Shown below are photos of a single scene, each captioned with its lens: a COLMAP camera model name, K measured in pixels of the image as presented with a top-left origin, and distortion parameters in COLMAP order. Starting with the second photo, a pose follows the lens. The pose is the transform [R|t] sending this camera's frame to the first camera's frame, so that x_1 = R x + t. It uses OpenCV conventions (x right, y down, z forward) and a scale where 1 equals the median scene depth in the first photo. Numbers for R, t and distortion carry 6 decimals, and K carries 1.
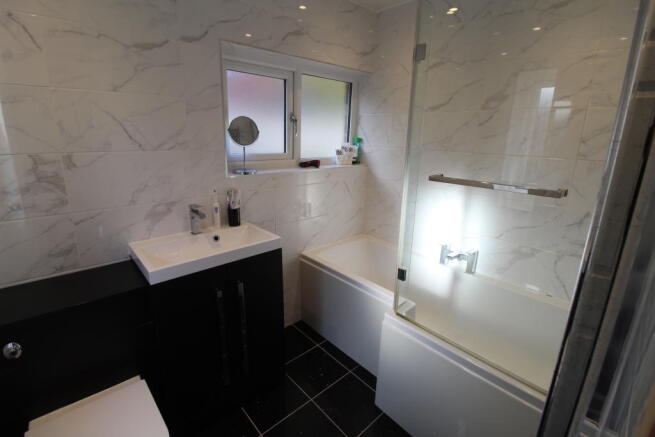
lens RADIAL K [[296.7, 0, 325.8], [0, 296.7, 208.3], [0, 0, 1]] dist [-0.011446, -0.008675]
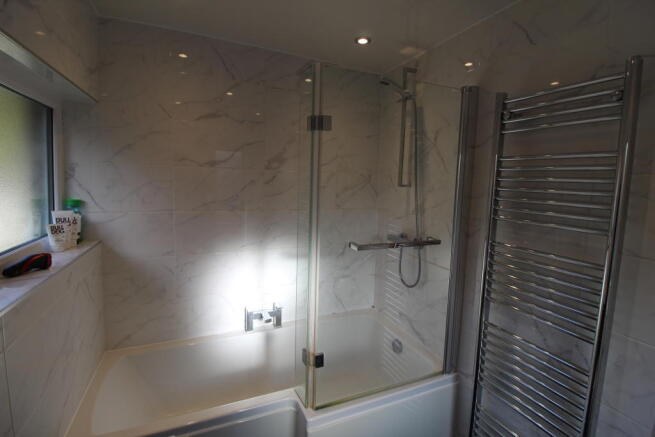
lens RADIAL K [[296.7, 0, 325.8], [0, 296.7, 208.3], [0, 0, 1]] dist [-0.011446, -0.008675]
pose [[0.319191, -0.101424, 0.942247, -0.363806], [0.209462, 0.977217, 0.034231, -0.171401], [-0.924252, 0.186439, 0.333164, 0.430952]]
